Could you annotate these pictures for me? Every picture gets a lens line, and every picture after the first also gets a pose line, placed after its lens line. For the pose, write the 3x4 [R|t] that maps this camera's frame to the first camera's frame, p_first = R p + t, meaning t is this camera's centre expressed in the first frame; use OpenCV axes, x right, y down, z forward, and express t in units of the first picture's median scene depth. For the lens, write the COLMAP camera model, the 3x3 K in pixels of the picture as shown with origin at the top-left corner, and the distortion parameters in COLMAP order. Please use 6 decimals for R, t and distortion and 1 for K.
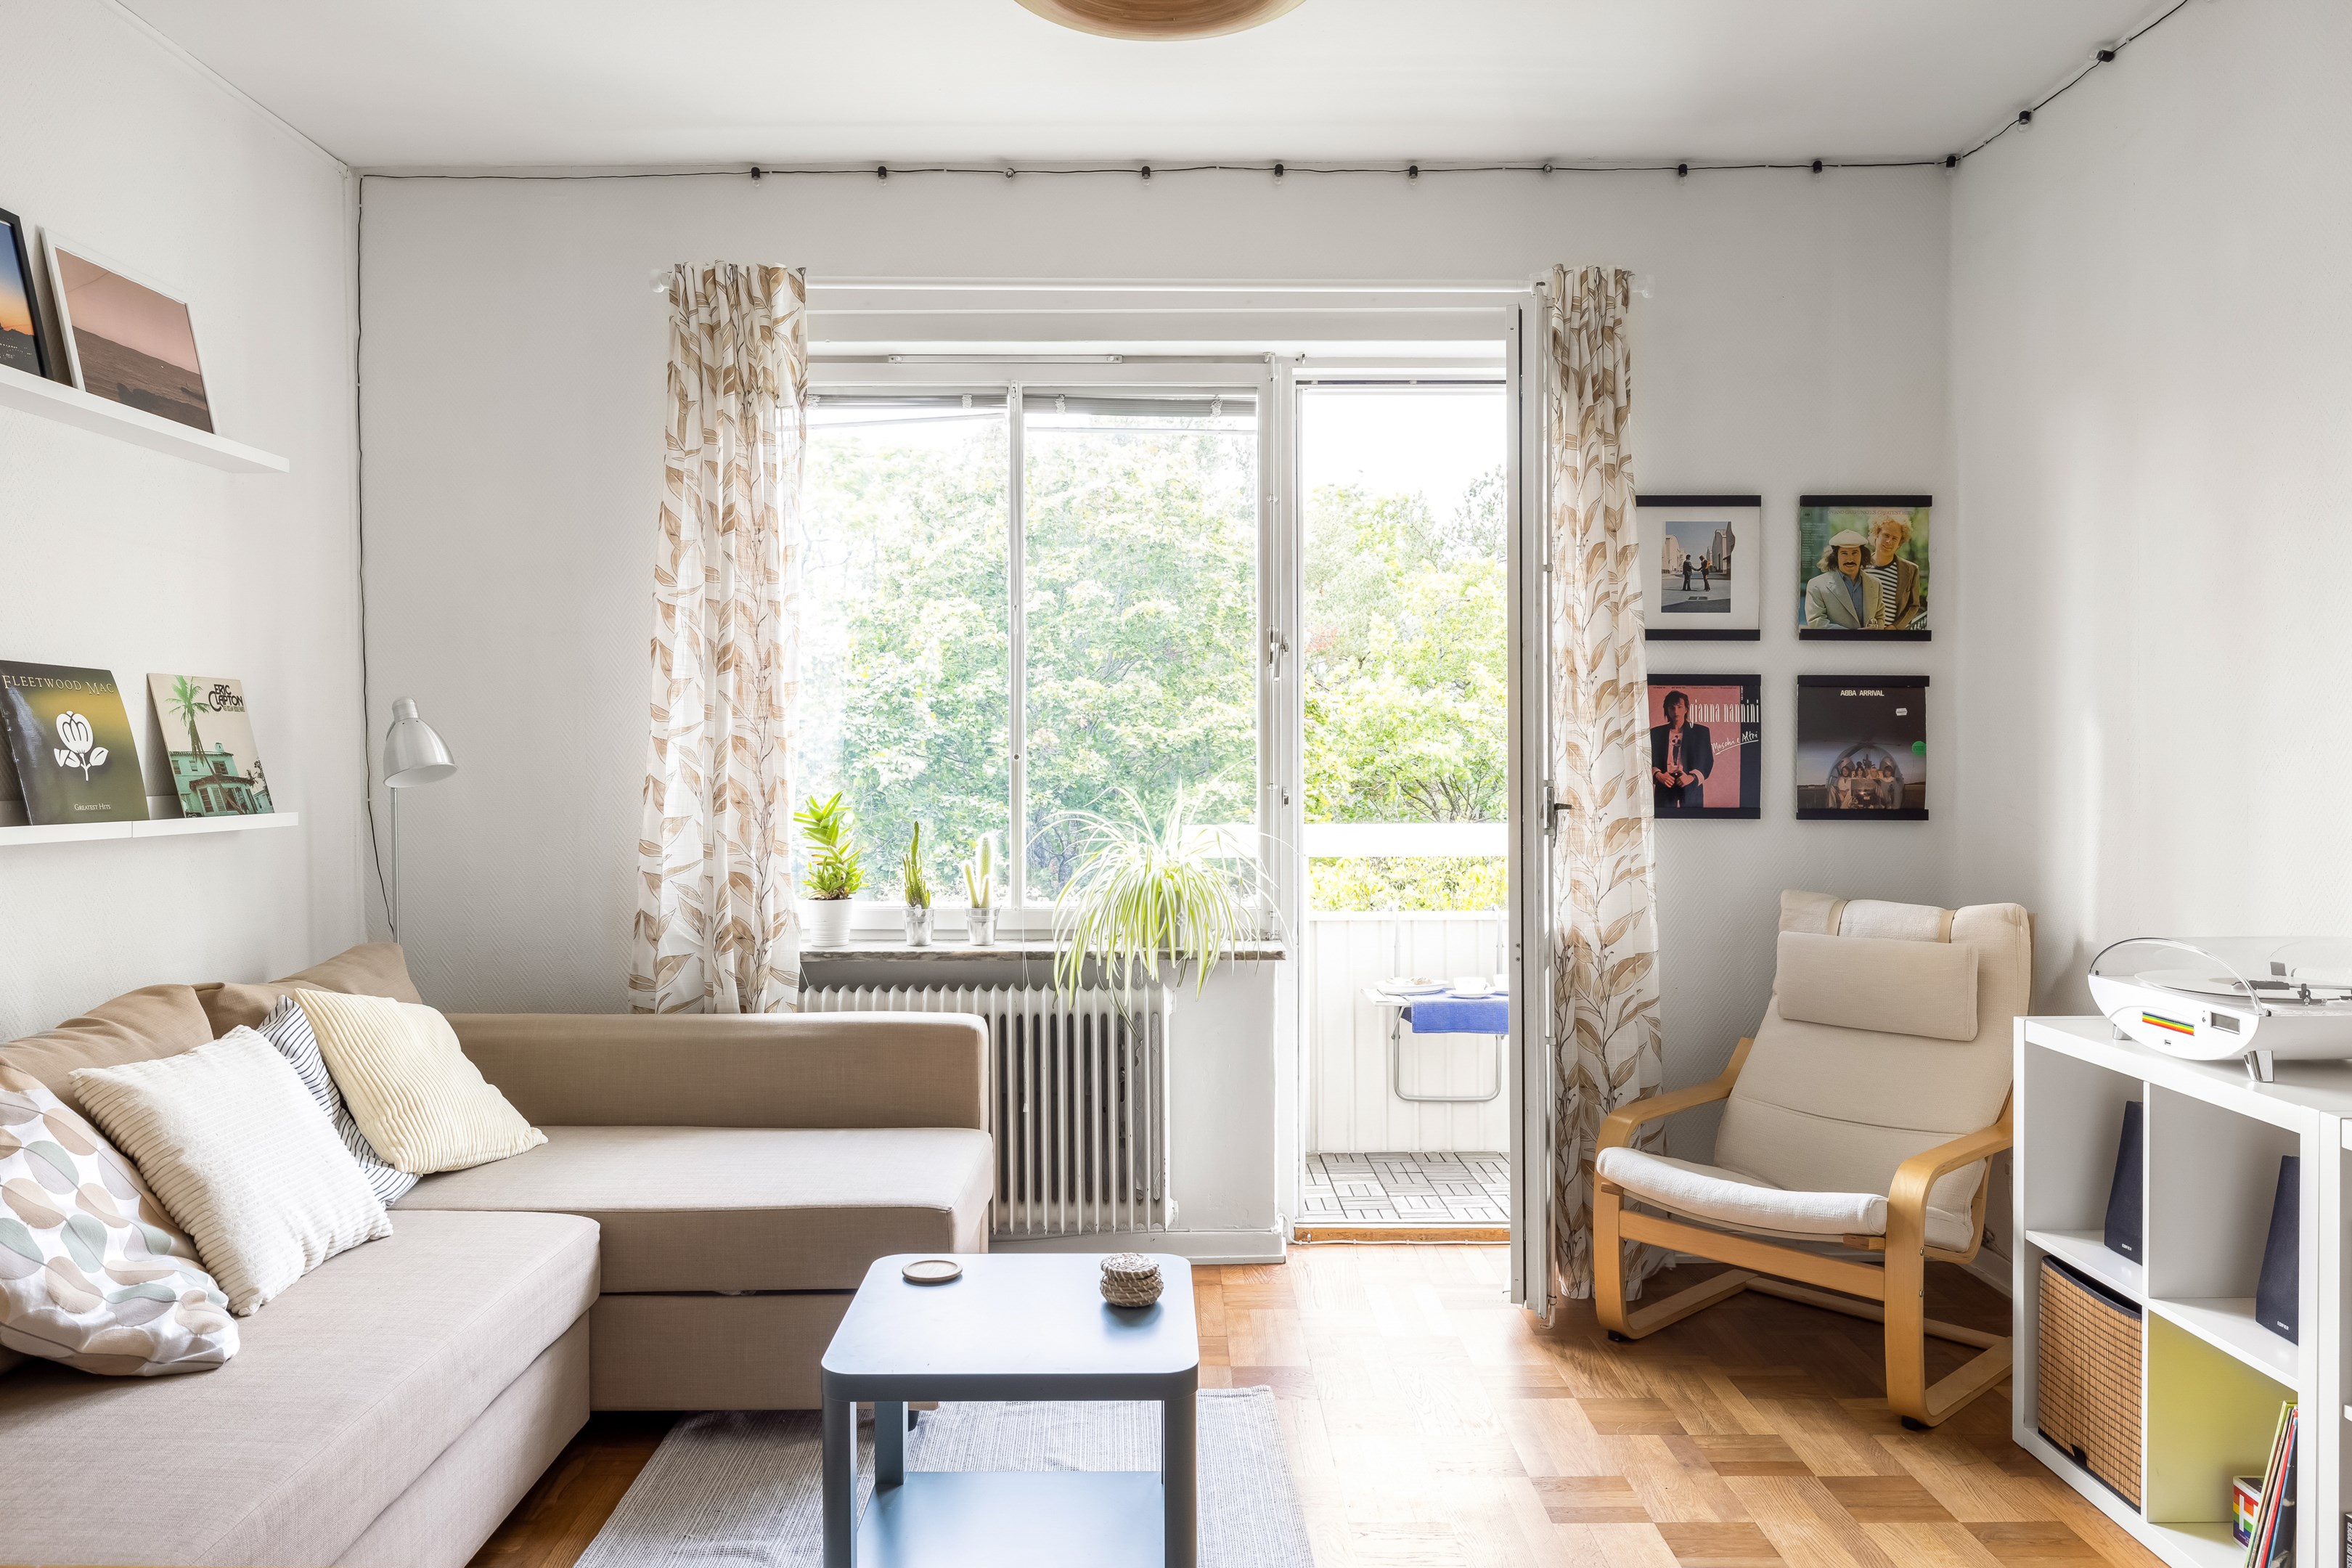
lens RADIAL K [[1579.7, 0, 1124.3], [0, 1579.7, 781.5], [0, 0, 1]] dist [-0.005547, 0.002104]
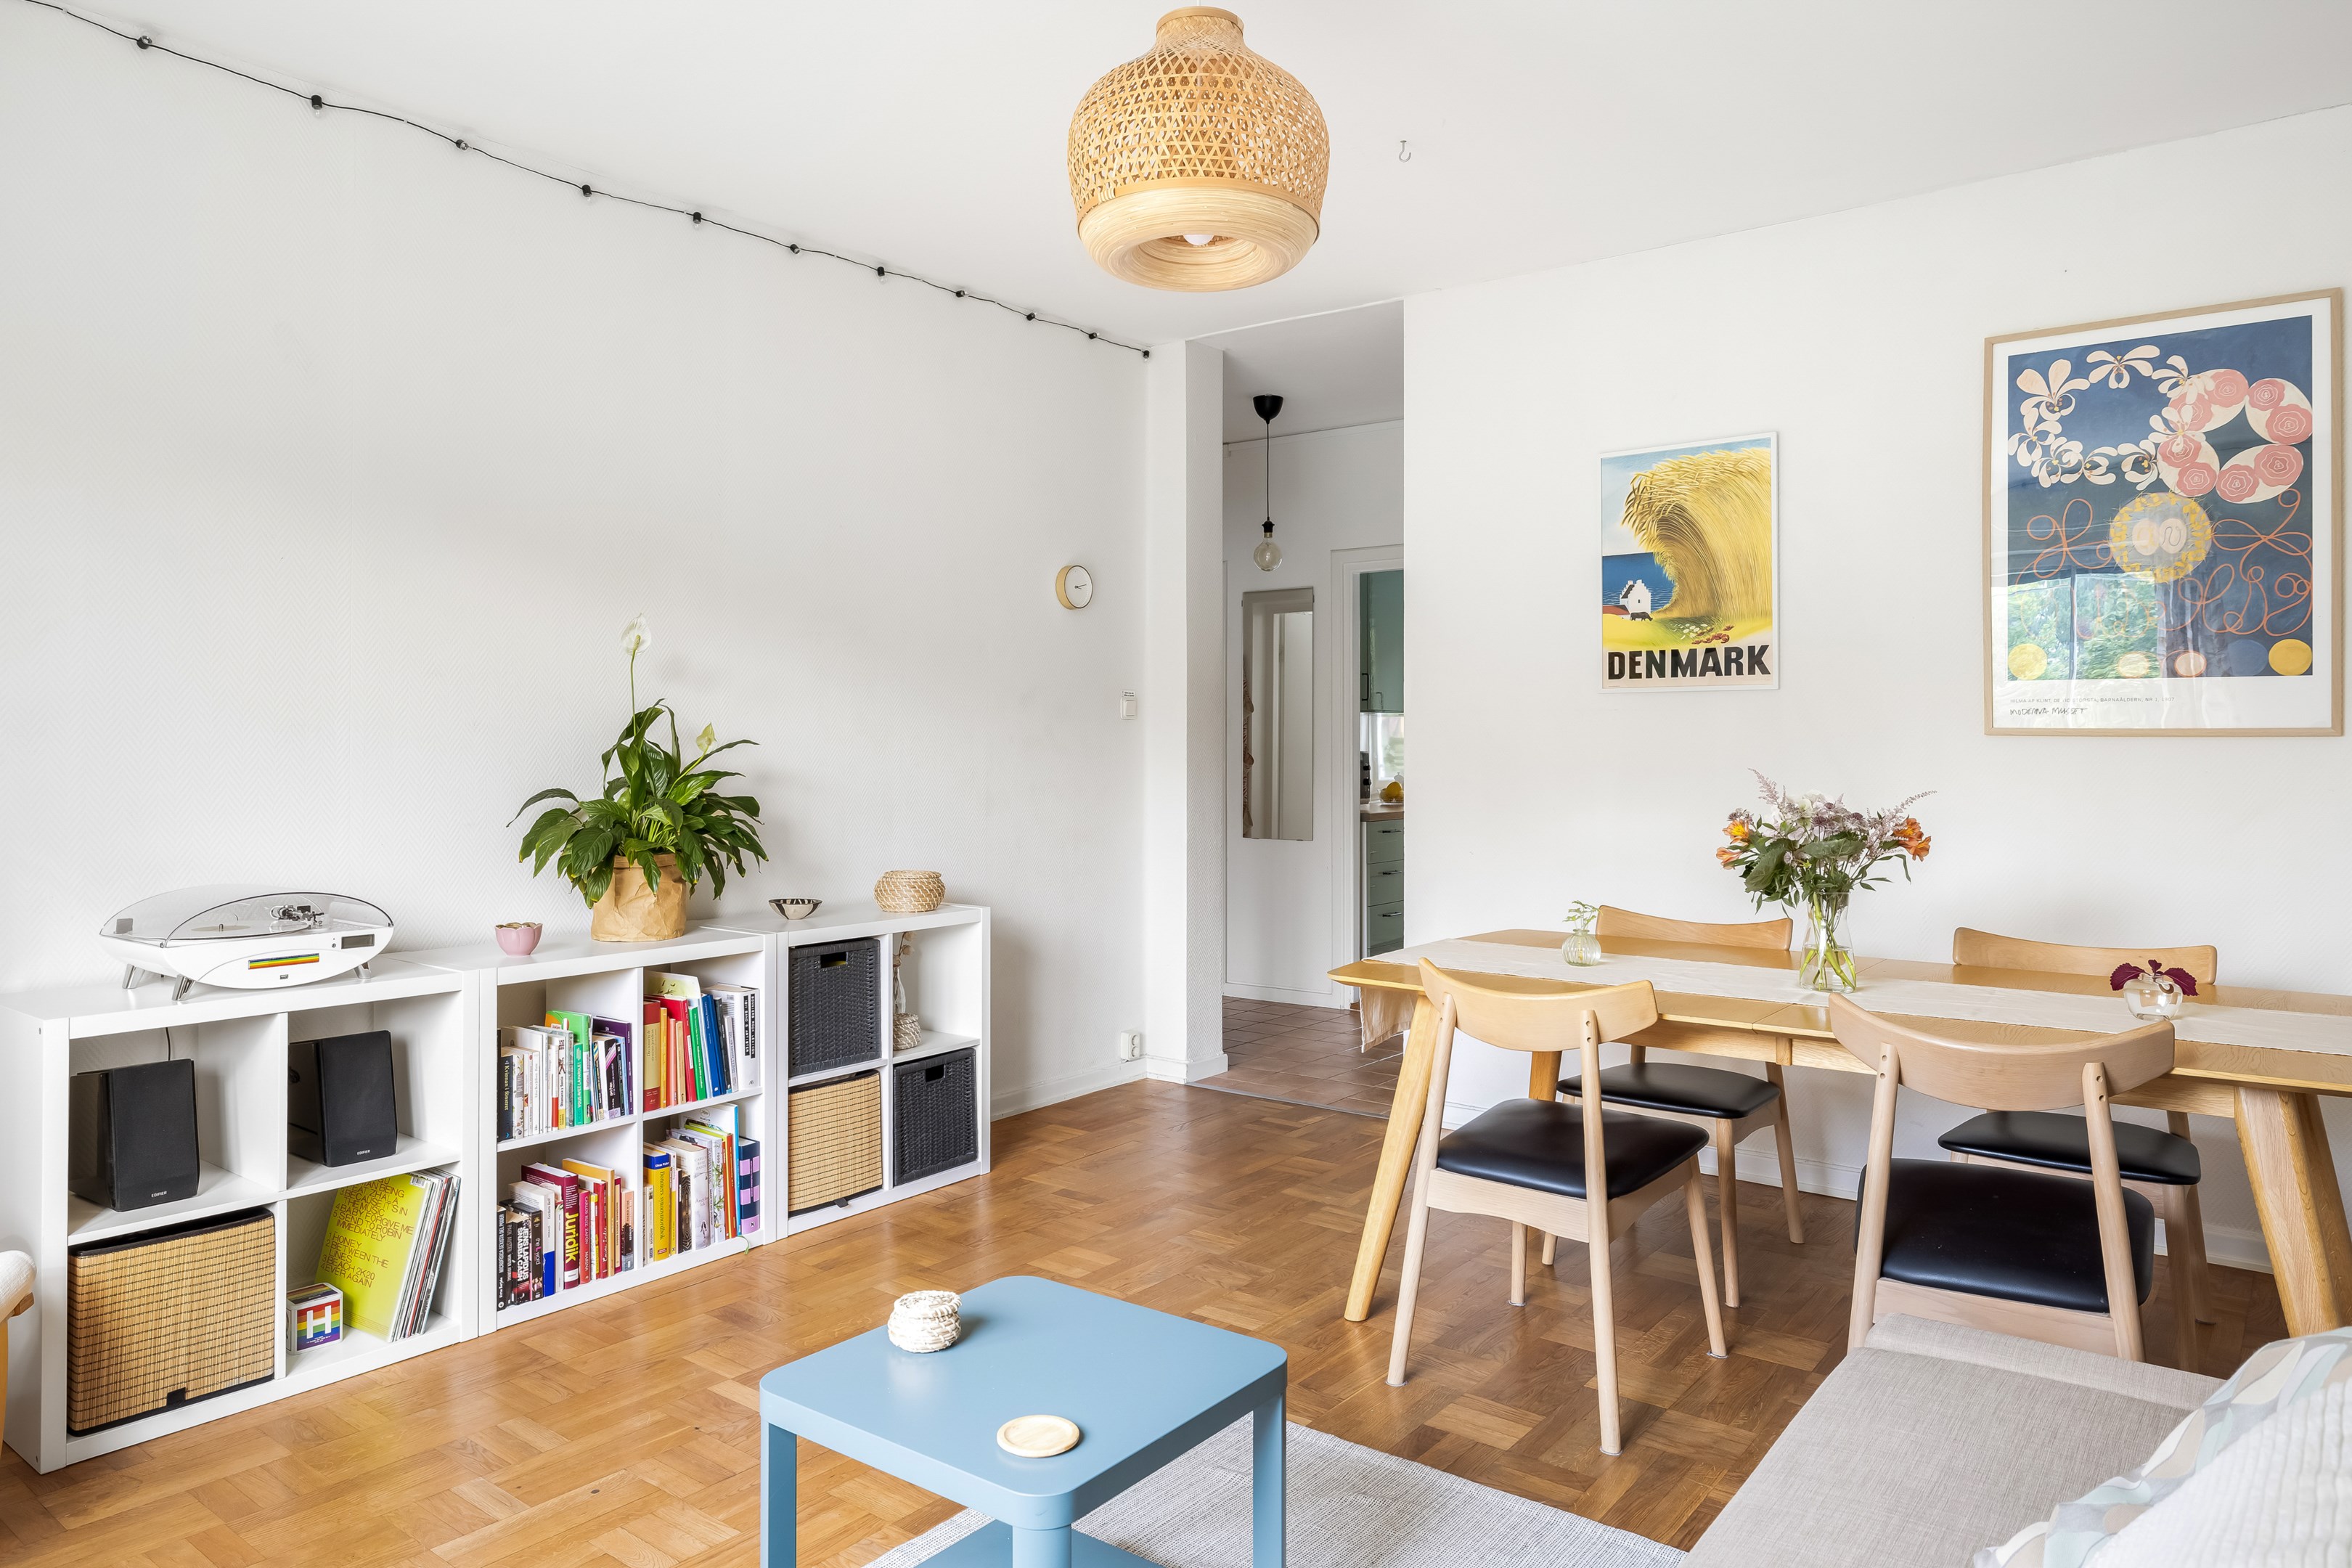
lens RADIAL K [[1469.4, 0, 1124.6], [0, 1469.4, 730.7], [0, 0, 1]] dist [-0.005922, 0.001036]
pose [[-0.798431, 0.009305, 0.602015, -0.345290], [0.011888, 0.999929, 0.000311, -0.011627], [-0.601969, 0.007405, -0.798485, 0.953349]]
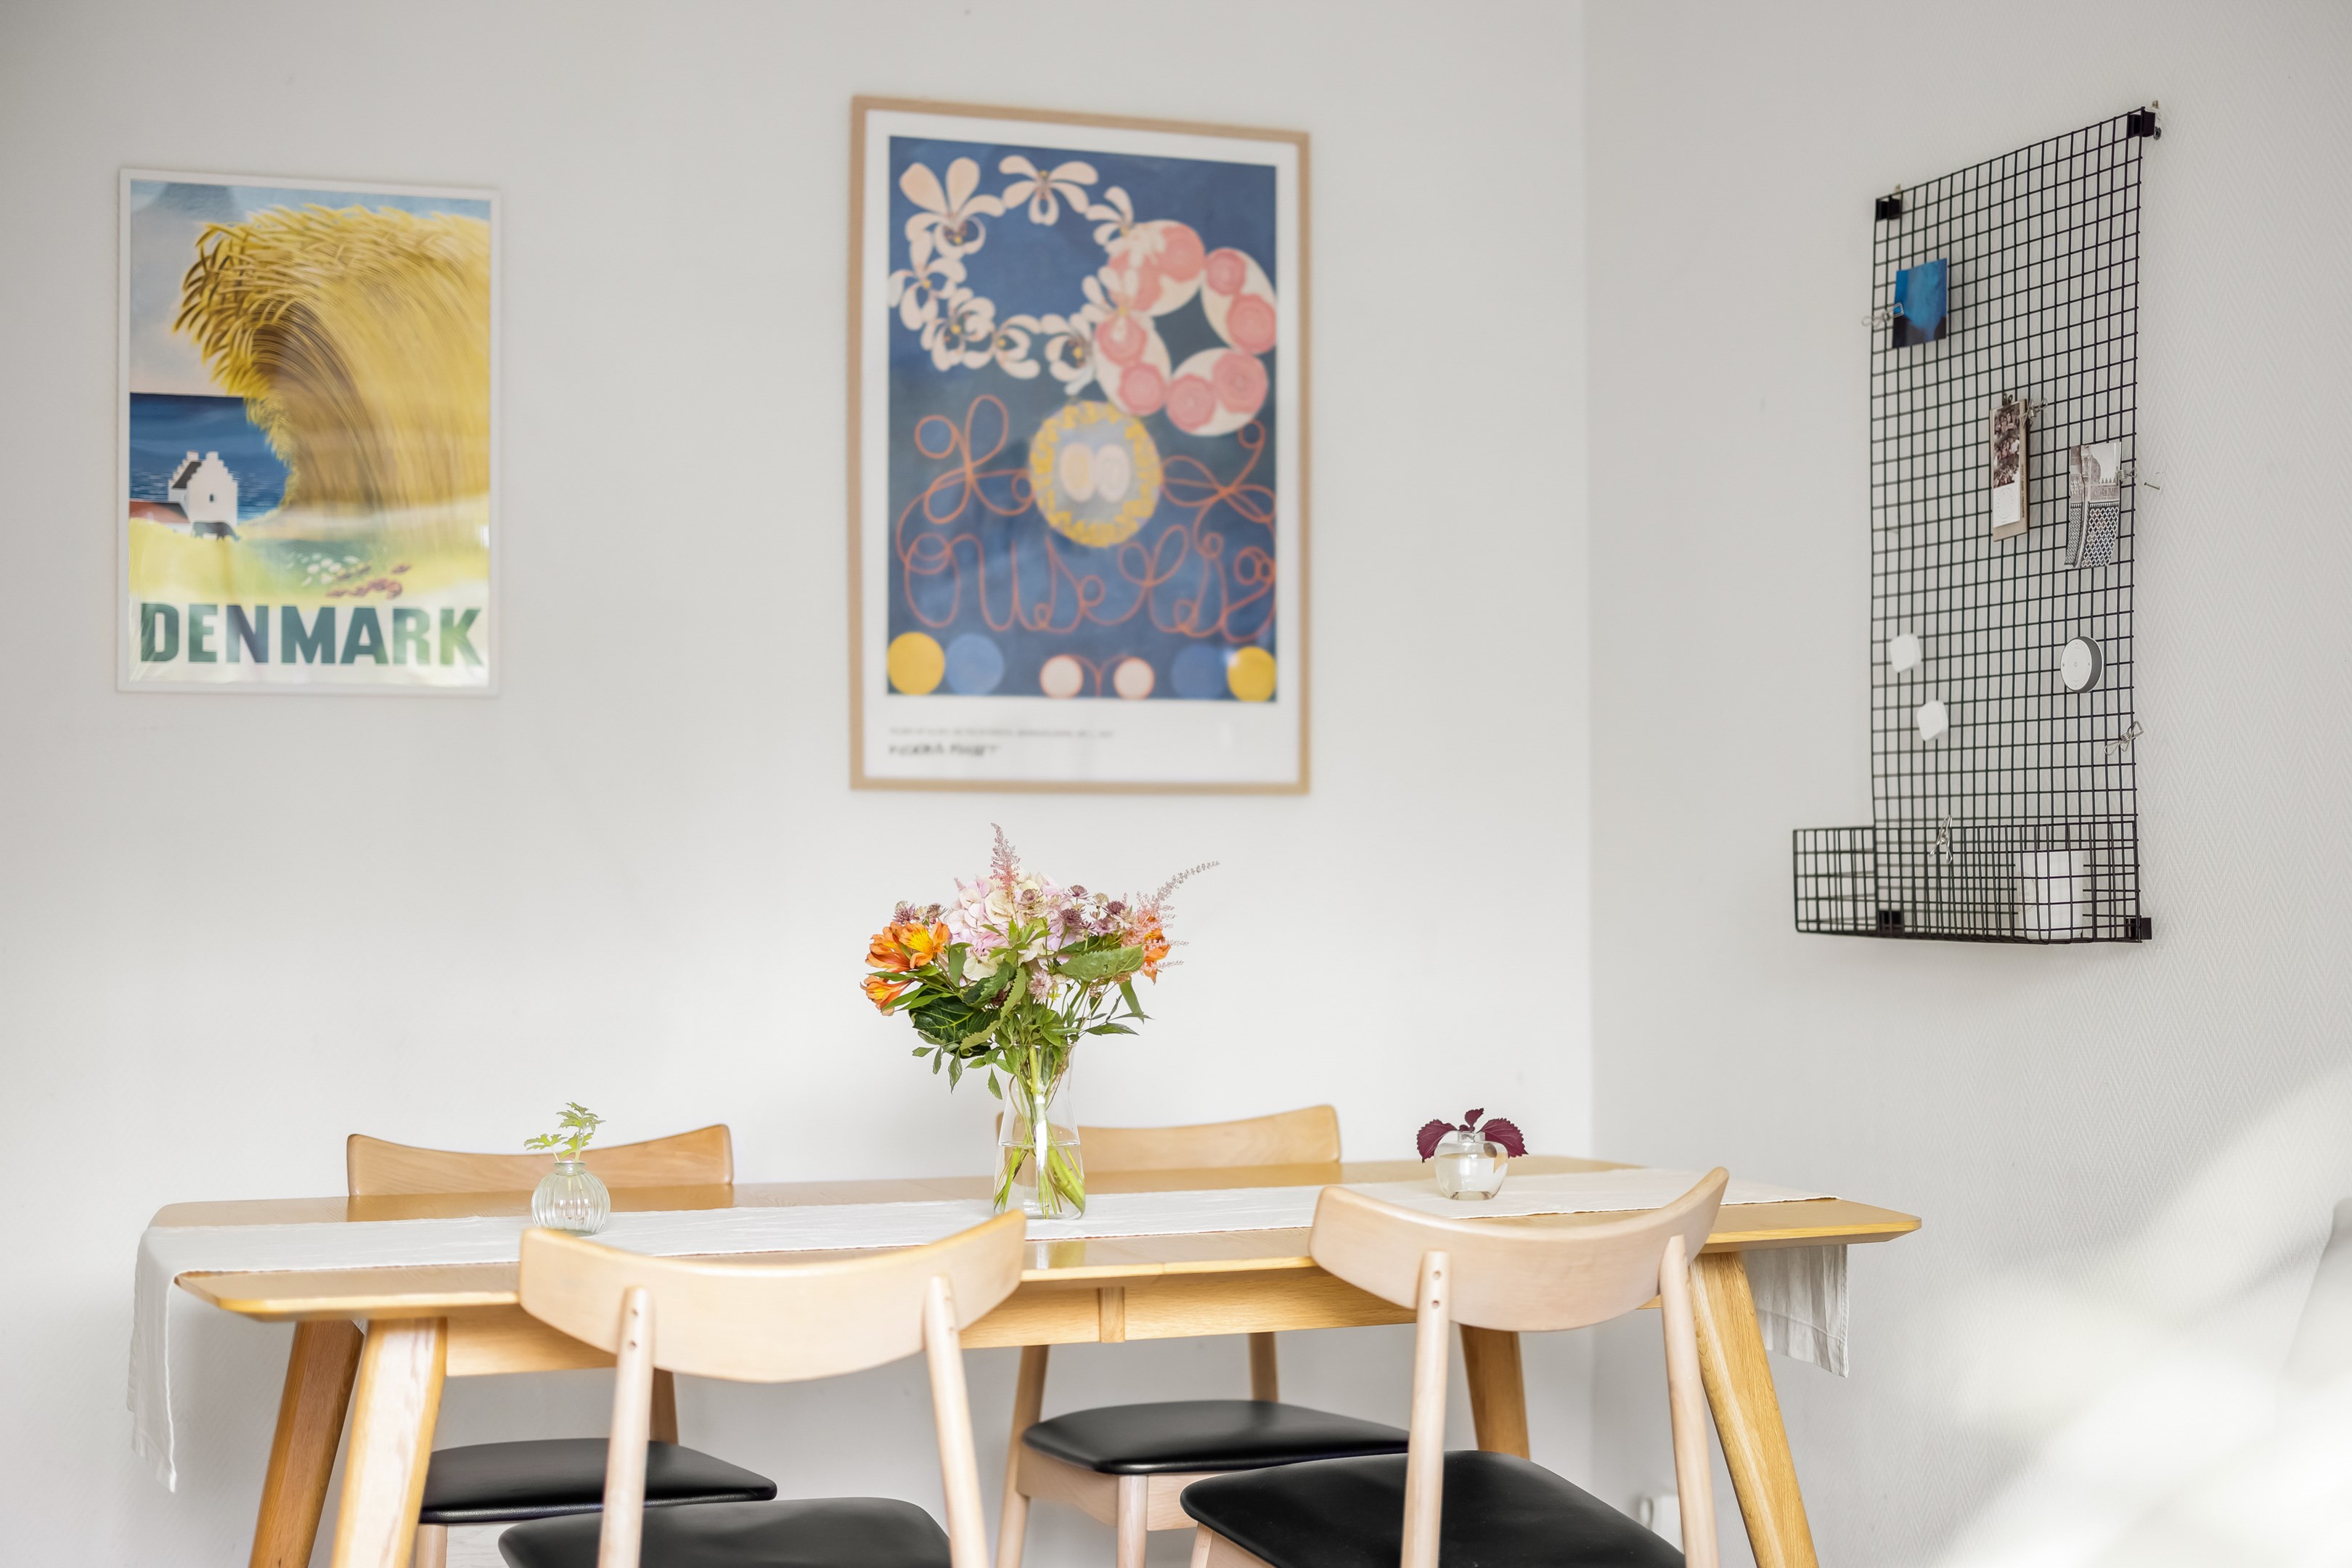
lens RADIAL K [[3372.5, 0, 1110.0], [0, 3372.5, 787.7], [0, 0, 1]] dist [-0.043263, 0.000000]
pose [[-0.933912, -0.002204, -0.357497, 0.161701], [0.001145, 0.999957, -0.009158, 0.010324], [0.357502, -0.008962, -0.933869, 1.060420]]
